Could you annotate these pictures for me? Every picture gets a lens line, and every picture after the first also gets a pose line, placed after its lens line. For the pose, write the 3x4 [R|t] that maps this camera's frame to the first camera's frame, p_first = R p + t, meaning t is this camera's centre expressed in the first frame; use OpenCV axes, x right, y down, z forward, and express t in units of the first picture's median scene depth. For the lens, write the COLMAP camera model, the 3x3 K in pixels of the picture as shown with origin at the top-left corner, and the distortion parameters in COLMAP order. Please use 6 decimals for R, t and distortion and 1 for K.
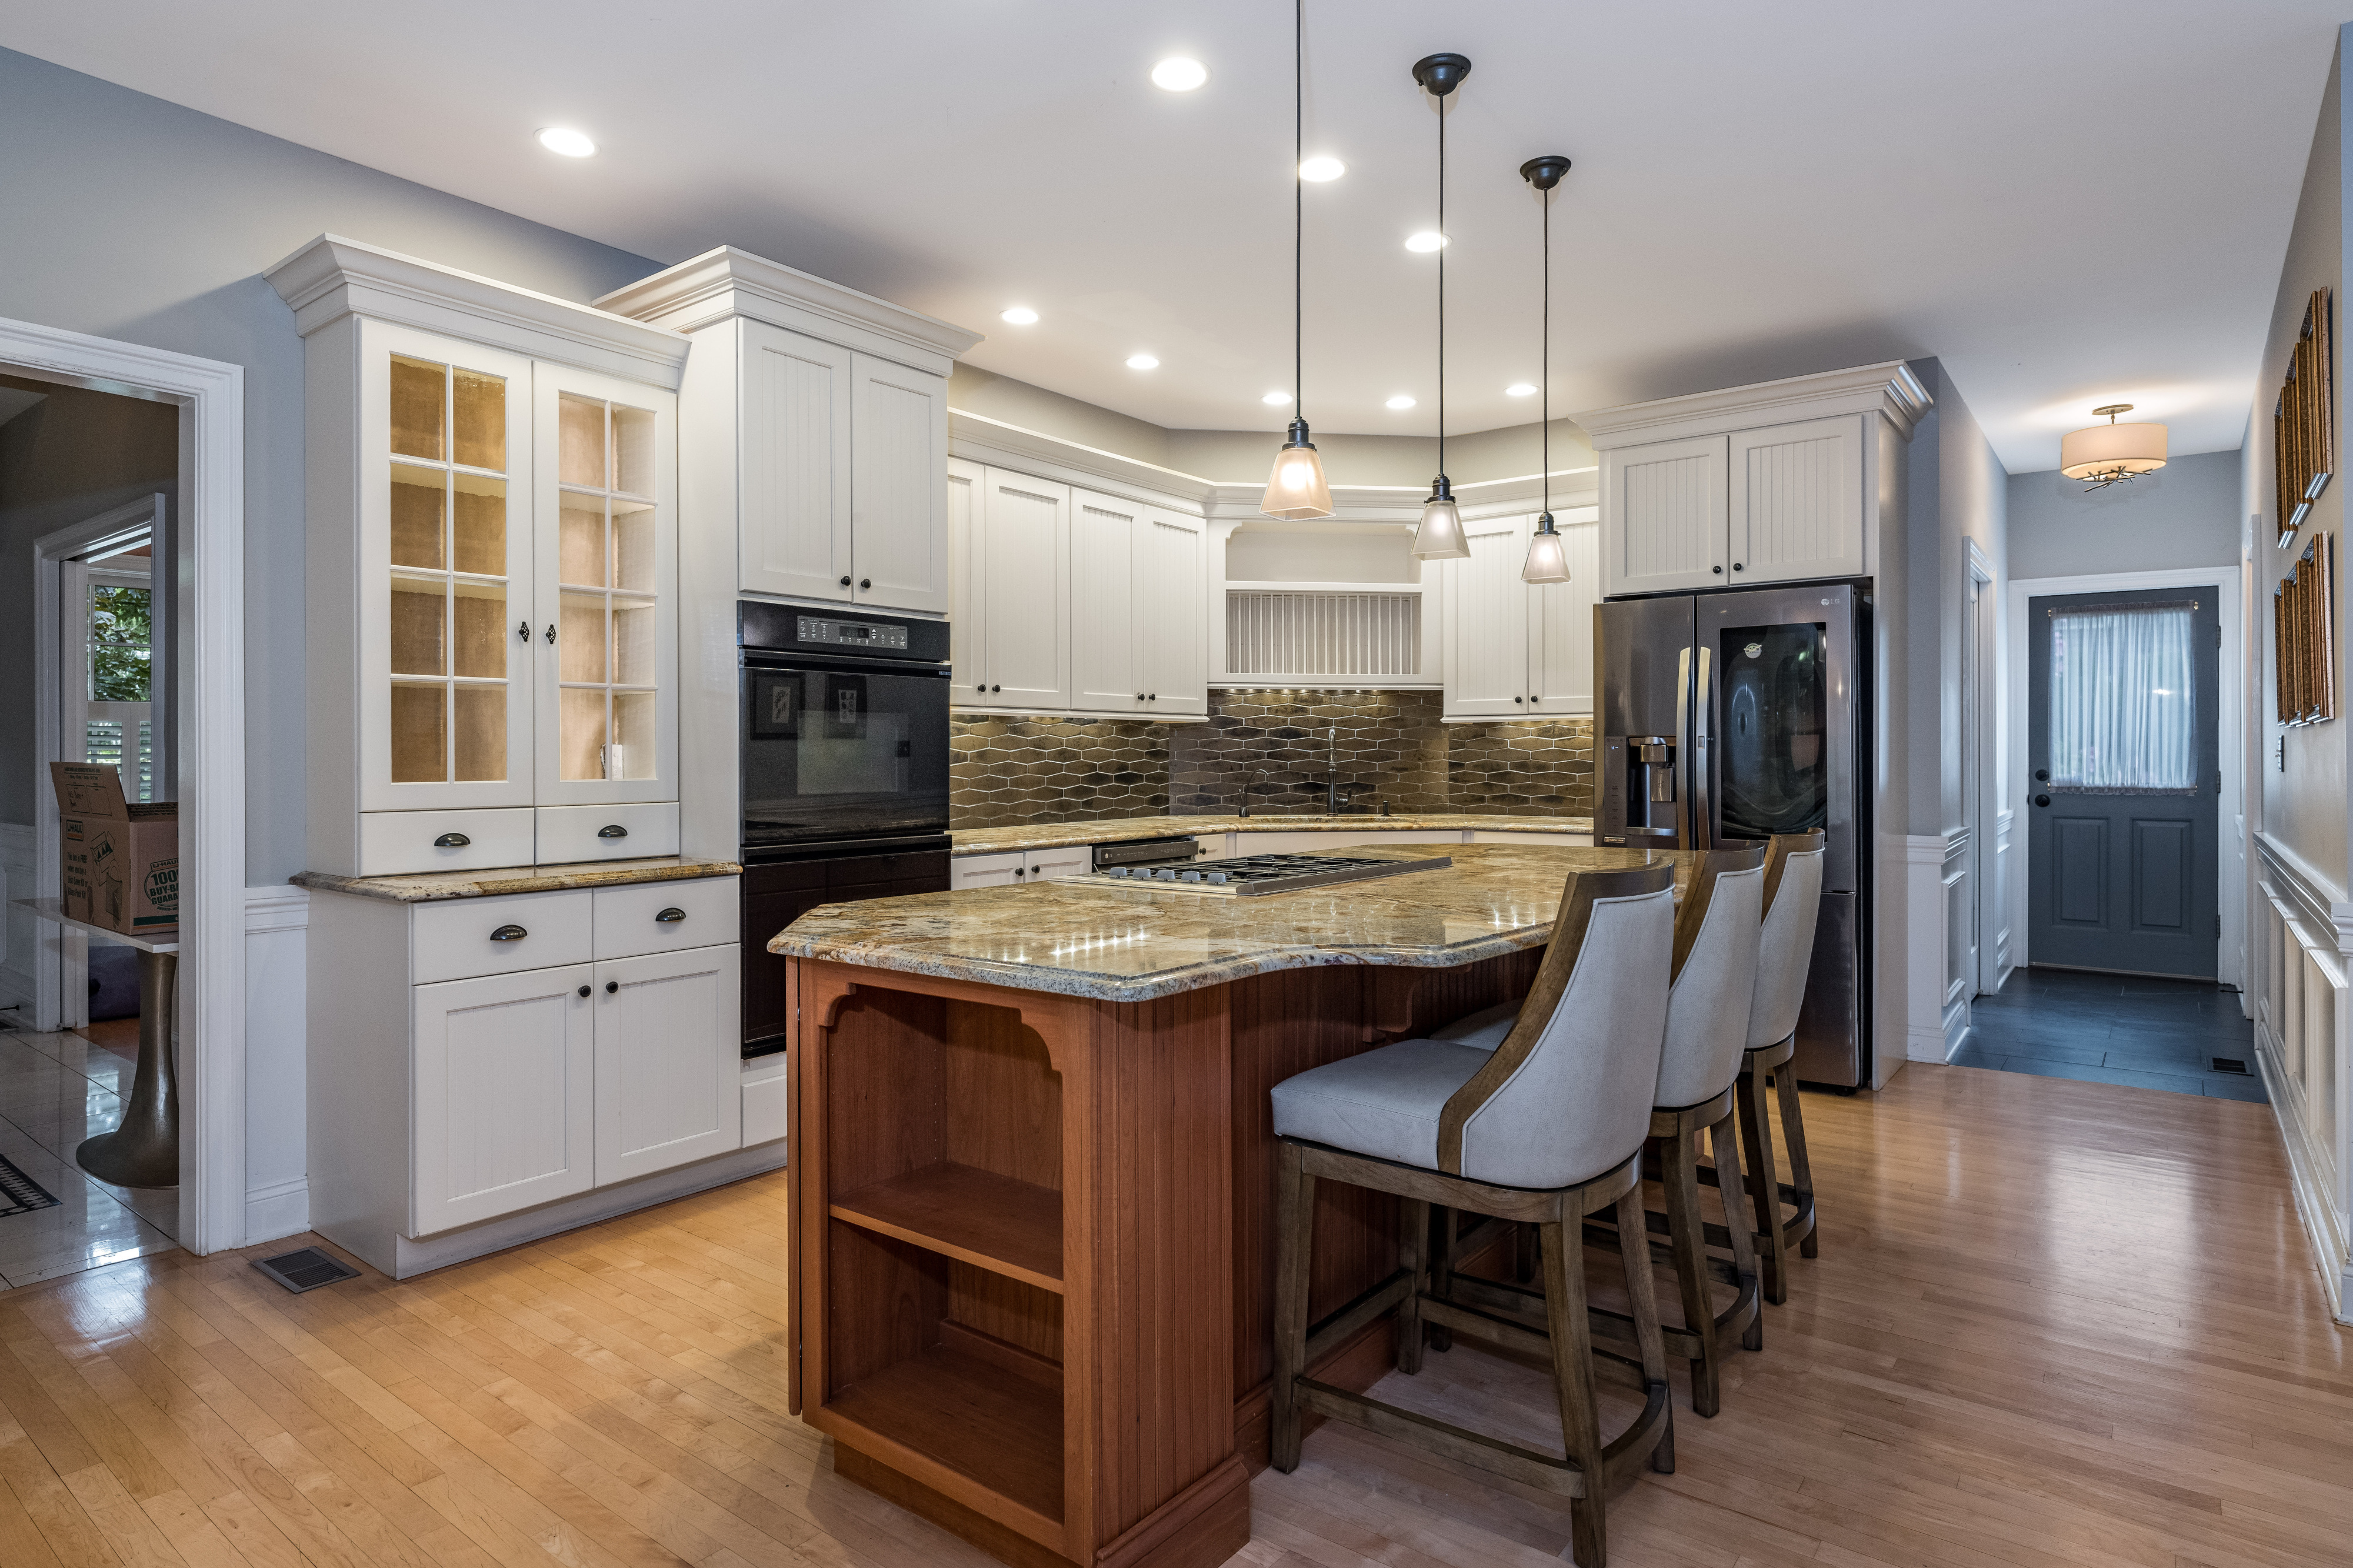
lens RADIAL K [[1267.4, 0, 1170.6], [0, 1267.4, 774.2], [0, 0, 1]] dist [-0.001226, -0.003319]
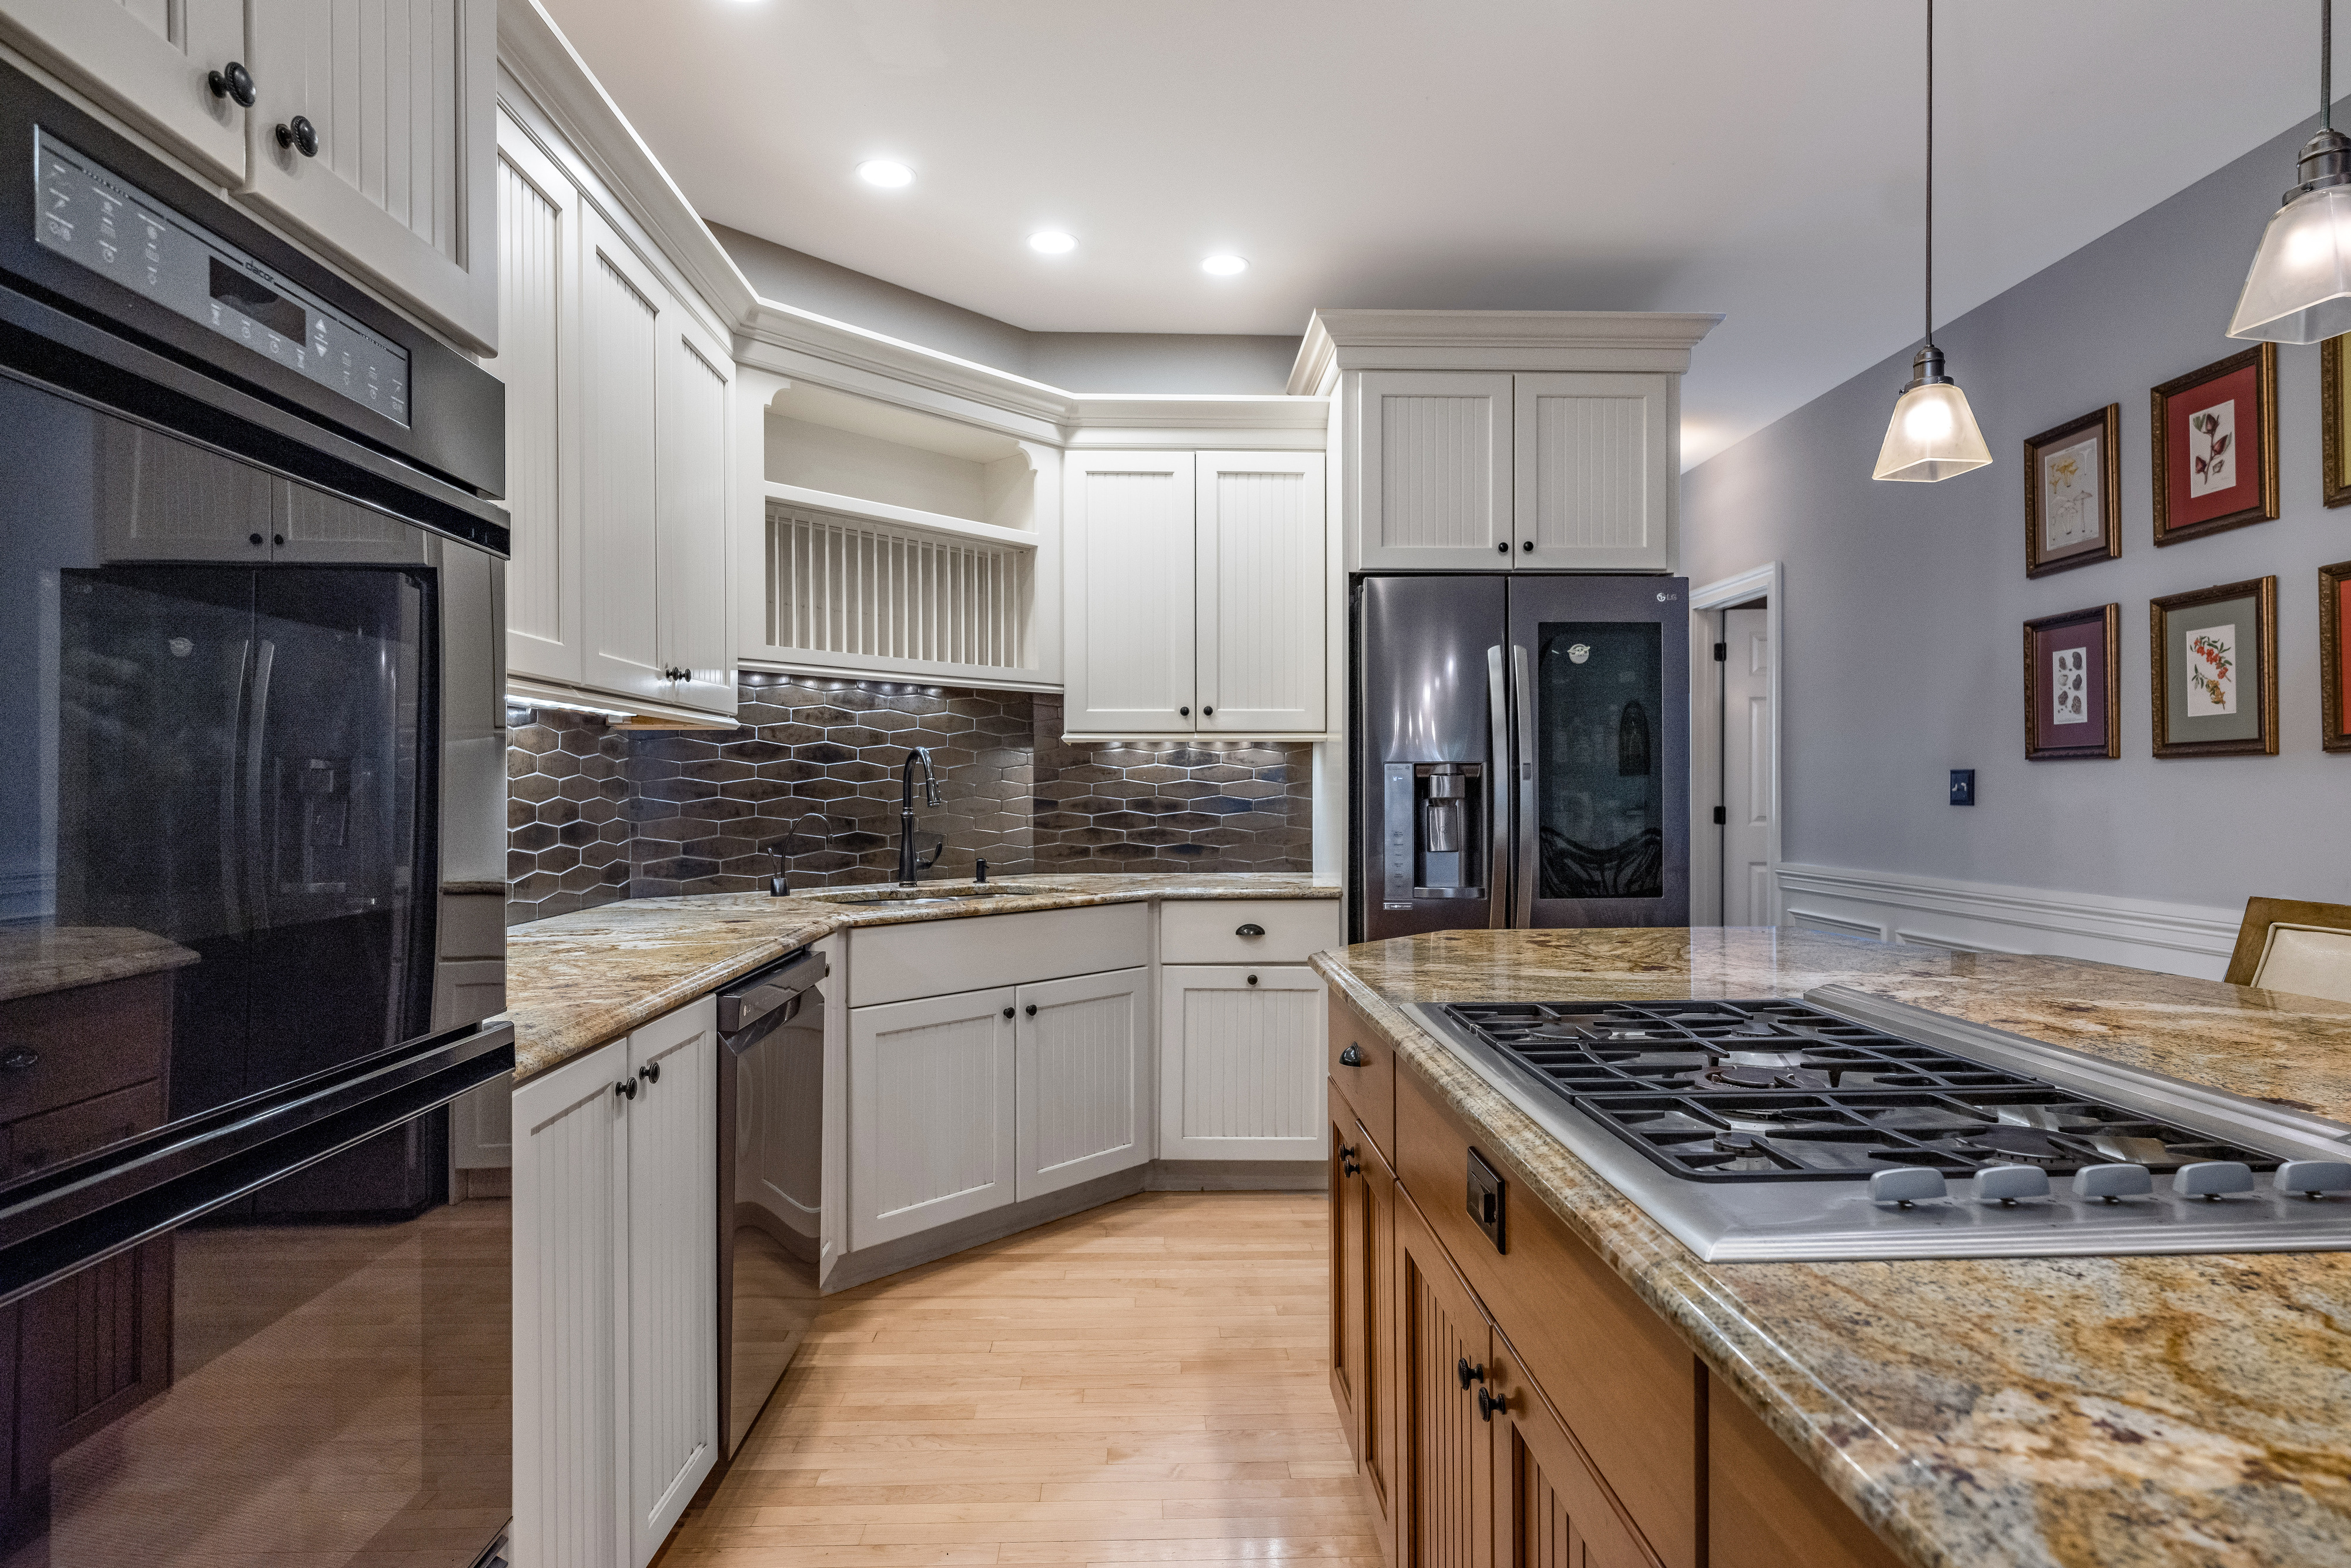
lens RADIAL K [[1266.4, 0, 1173.9], [0, 1266.4, 790.1], [0, 0, 1]] dist [-0.001226, -0.003319]
pose [[0.767725, 0.000504, 0.640779, -0.177831], [0.009877, 0.999872, -0.012621, -0.005607], [-0.640703, 0.016018, 0.767621, 0.450459]]
